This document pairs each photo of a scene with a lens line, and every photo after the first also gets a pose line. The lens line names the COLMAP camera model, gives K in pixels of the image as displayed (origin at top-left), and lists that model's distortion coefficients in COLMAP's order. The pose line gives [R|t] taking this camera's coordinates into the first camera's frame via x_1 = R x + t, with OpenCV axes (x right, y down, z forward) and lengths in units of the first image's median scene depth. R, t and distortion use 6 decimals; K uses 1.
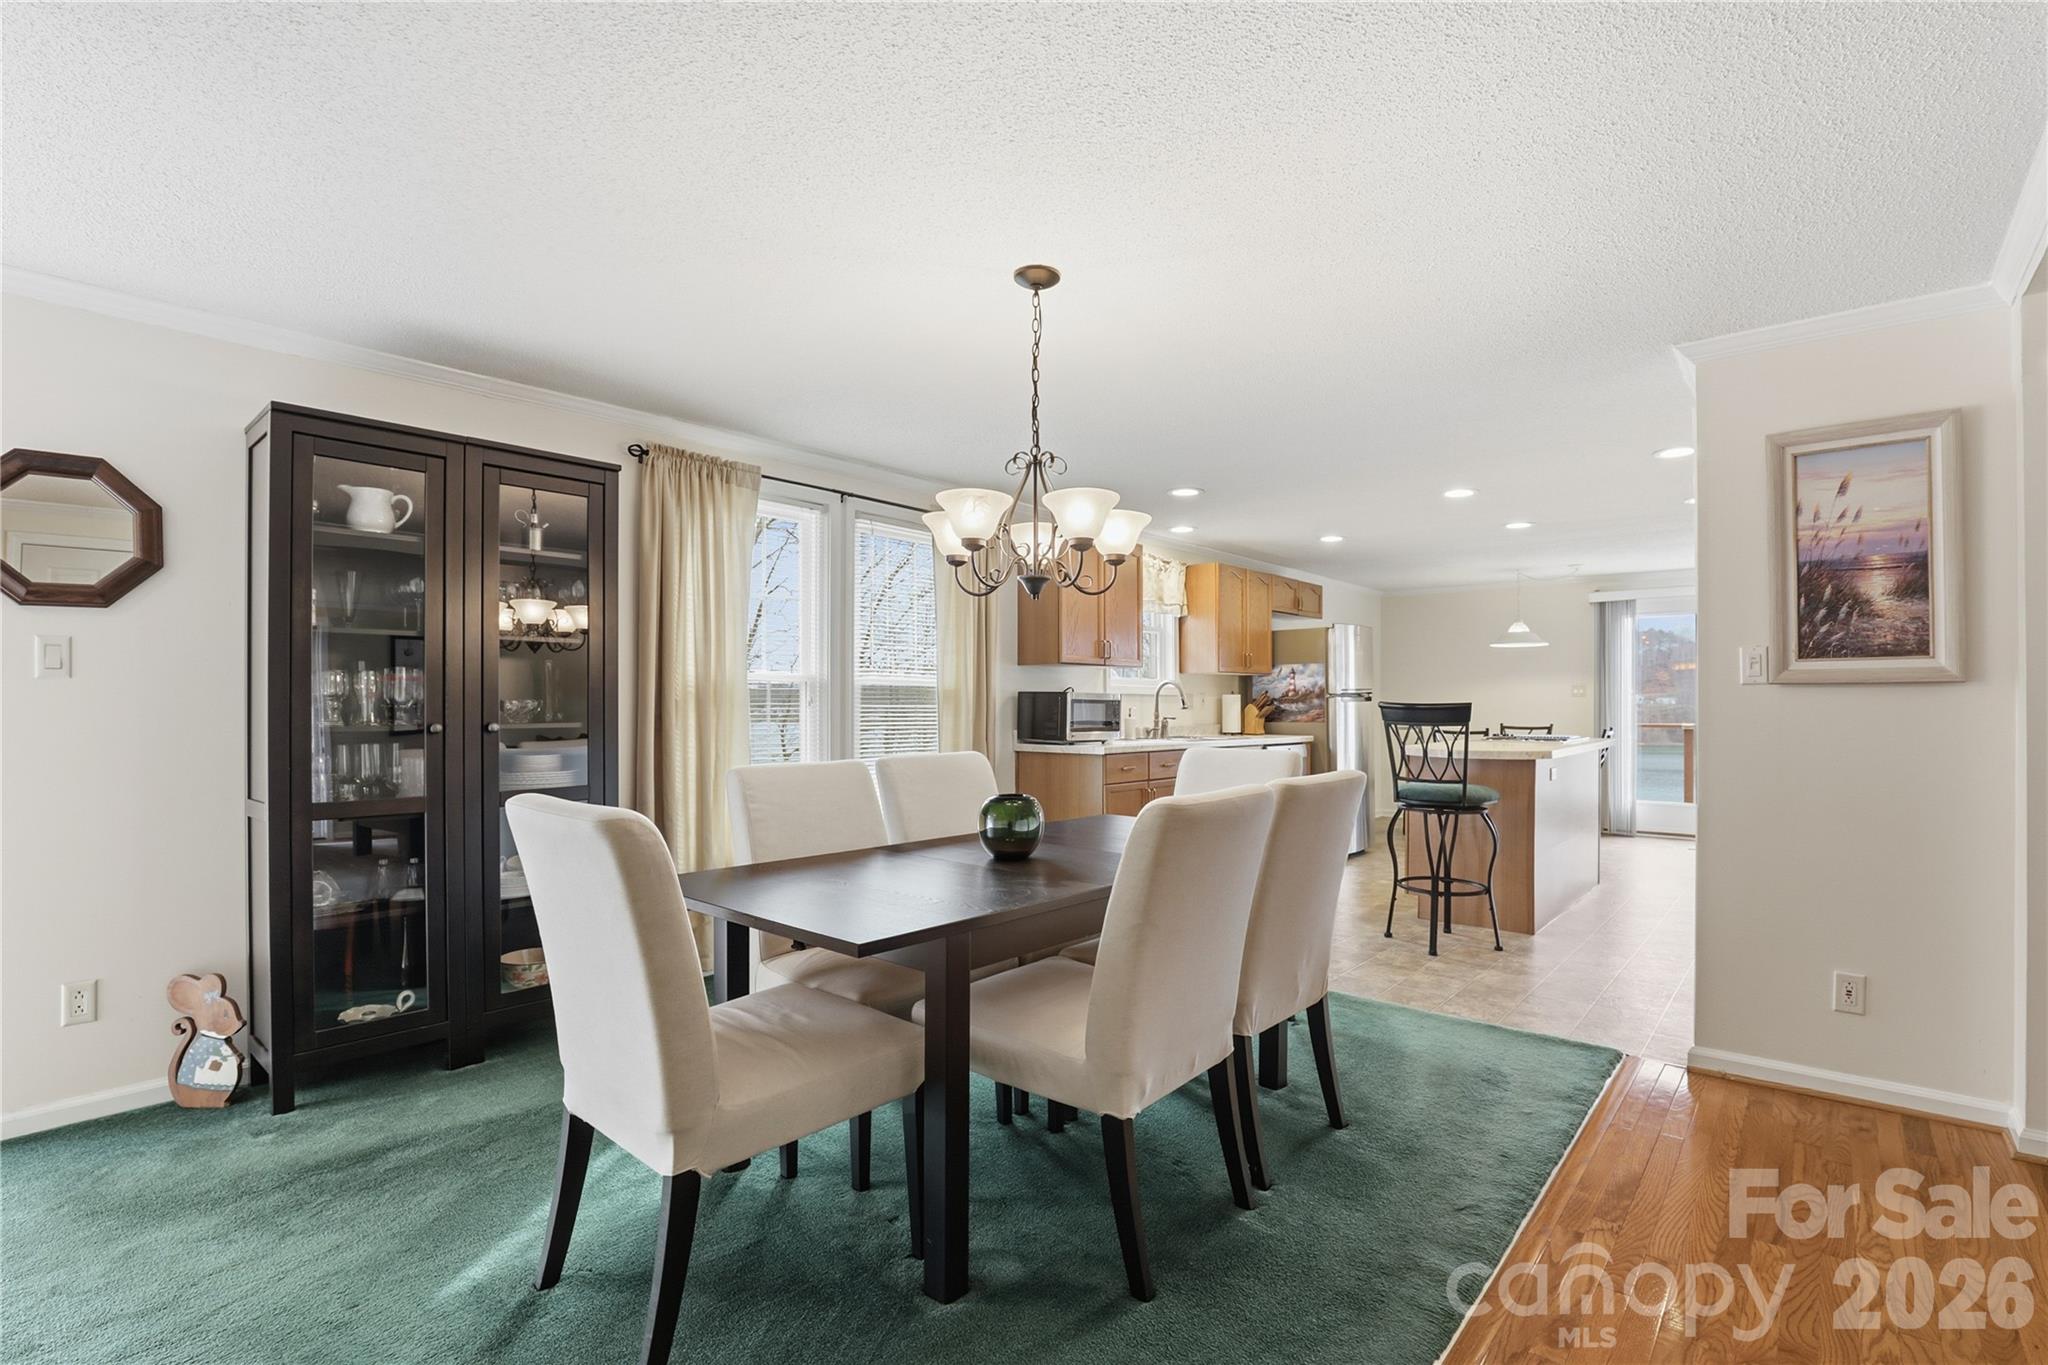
lens RADIAL K [[965.8, 0, 1043.6], [0, 965.8, 699.4], [0, 0, 1]] dist [-0.023813, 0.000045]
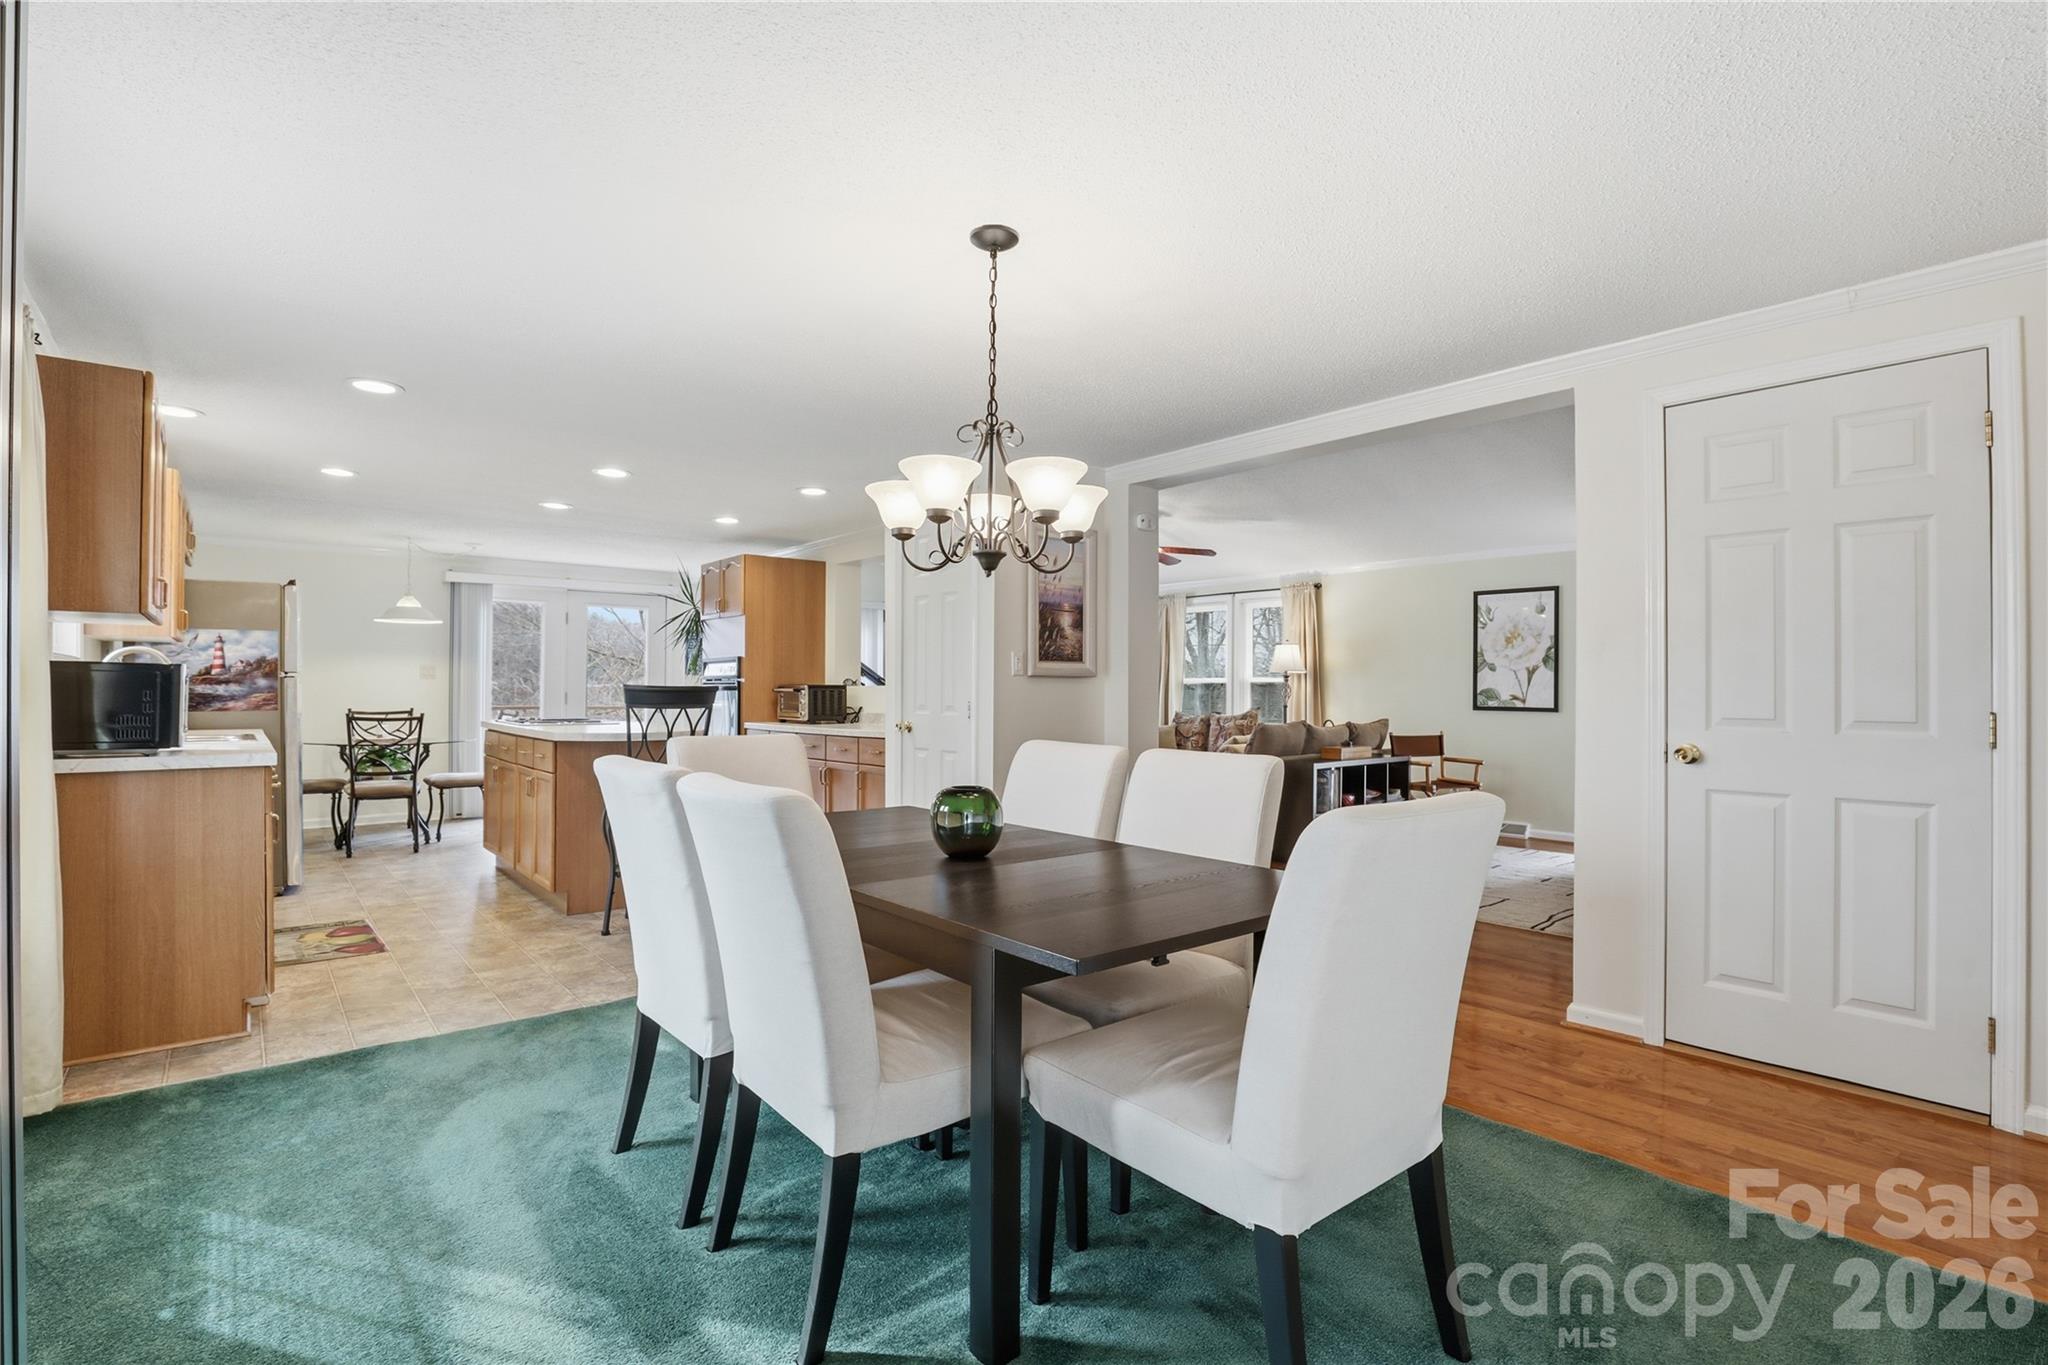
lens RADIAL K [[965.8, 0, 1043.6], [0, 965.8, 699.4], [0, 0, 1]] dist [-0.023813, 0.000045]
pose [[0.157145, -0.009502, 0.987530, -0.453095], [-0.008785, 0.999901, 0.011019, 0.002762], [-0.987536, -0.010407, 0.157046, 0.388693]]
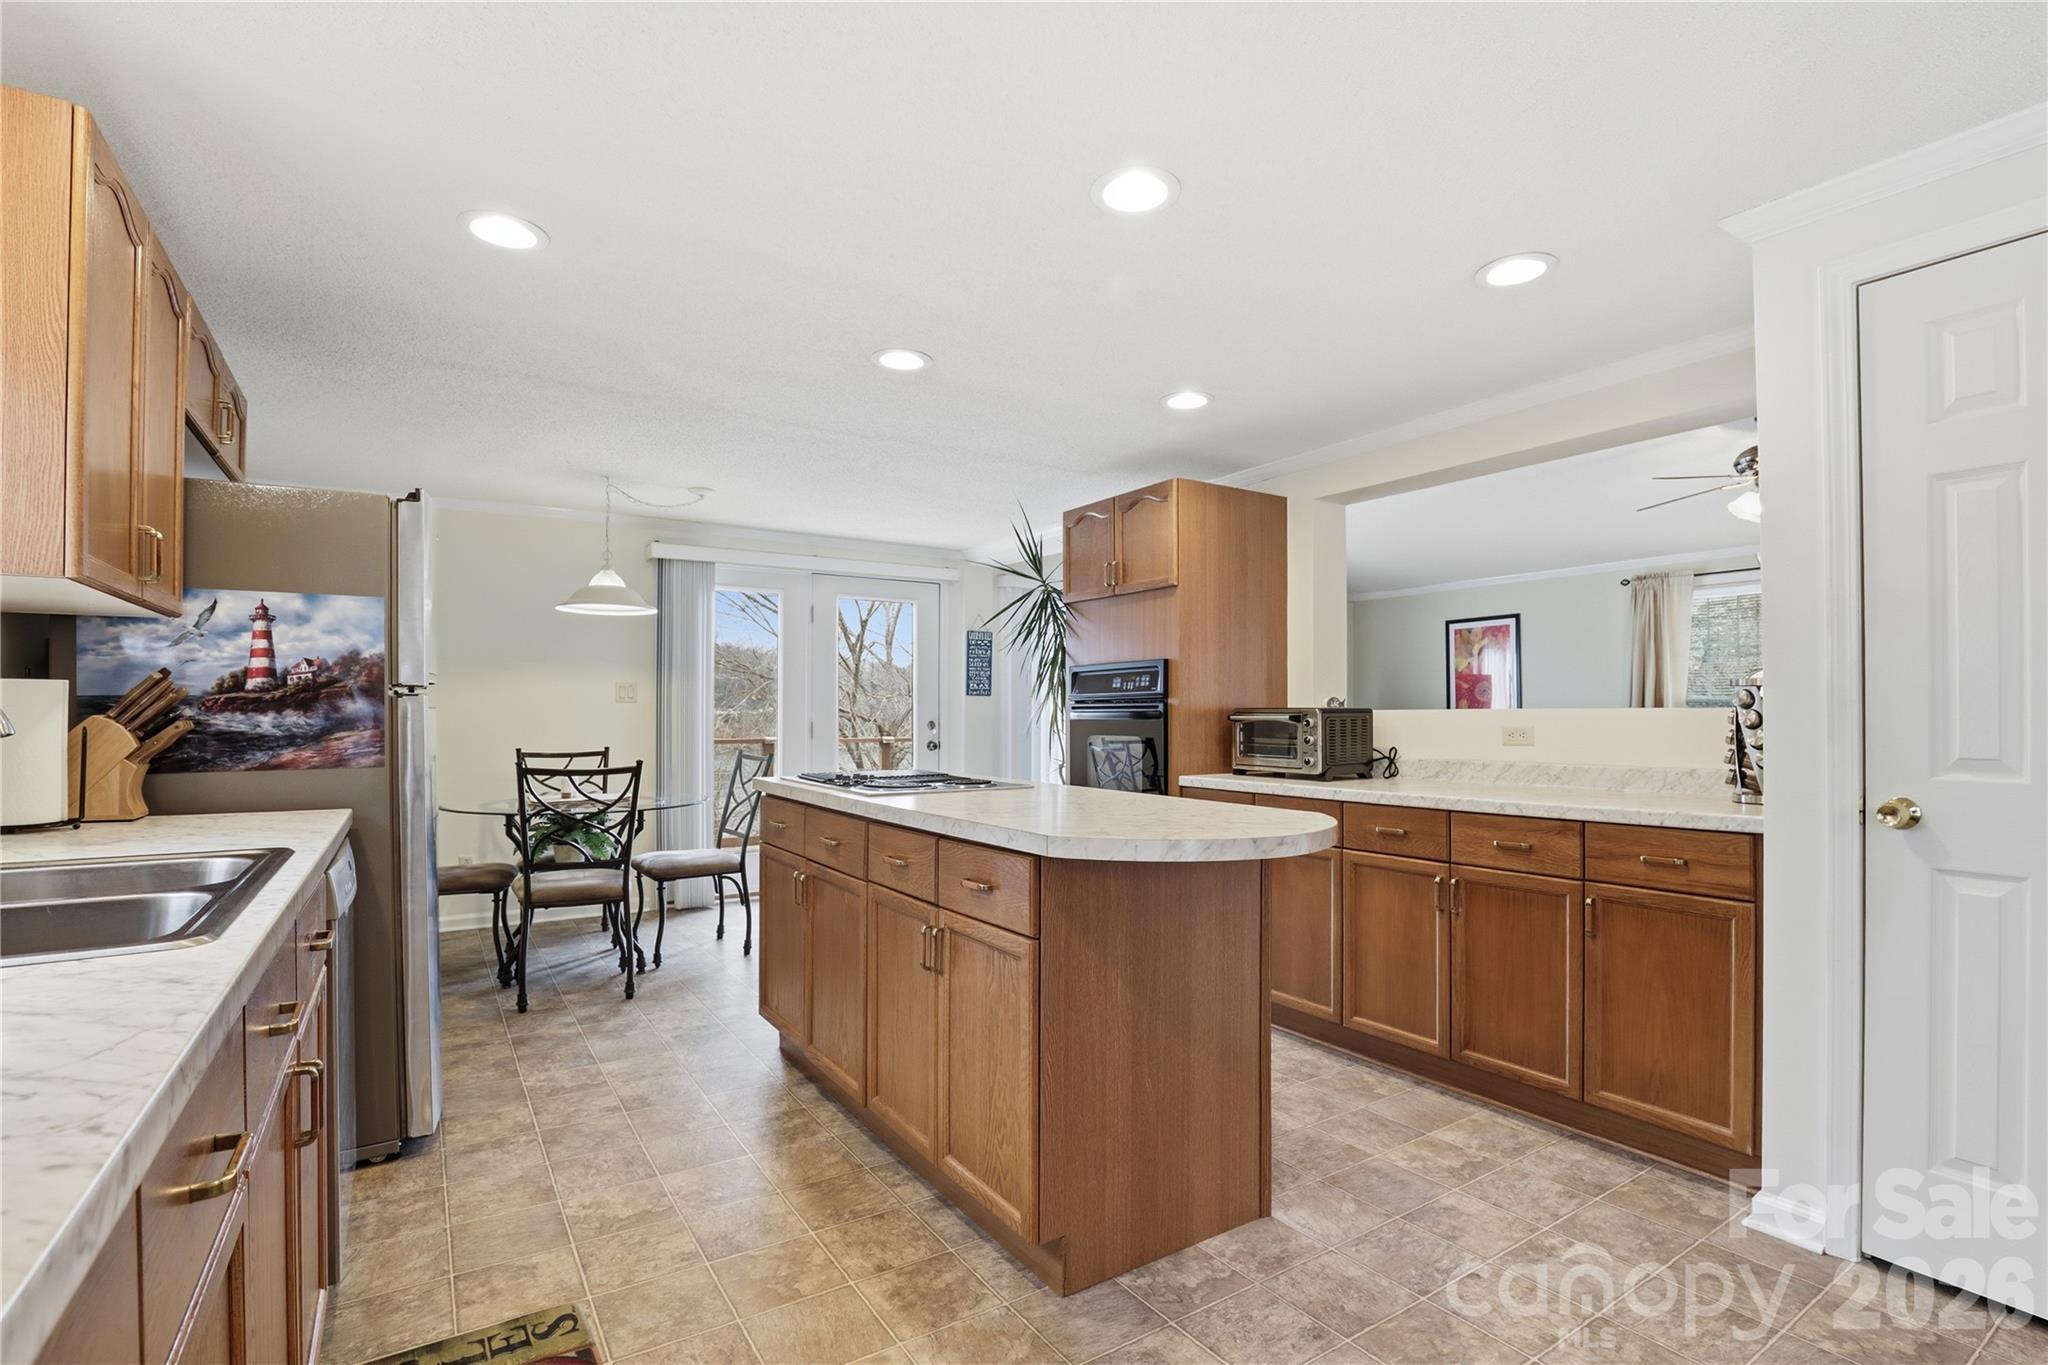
lens RADIAL K [[937.5, 0, 1028.7], [0, 937.5, 723.3], [0, 0, 1]] dist [-0.028939, -0.000010]
pose [[0.272807, -0.009597, 0.962021, 0.042377], [-0.004432, 0.999927, 0.011232, 0.004440], [-0.962059, -0.007328, 0.272745, 0.897401]]
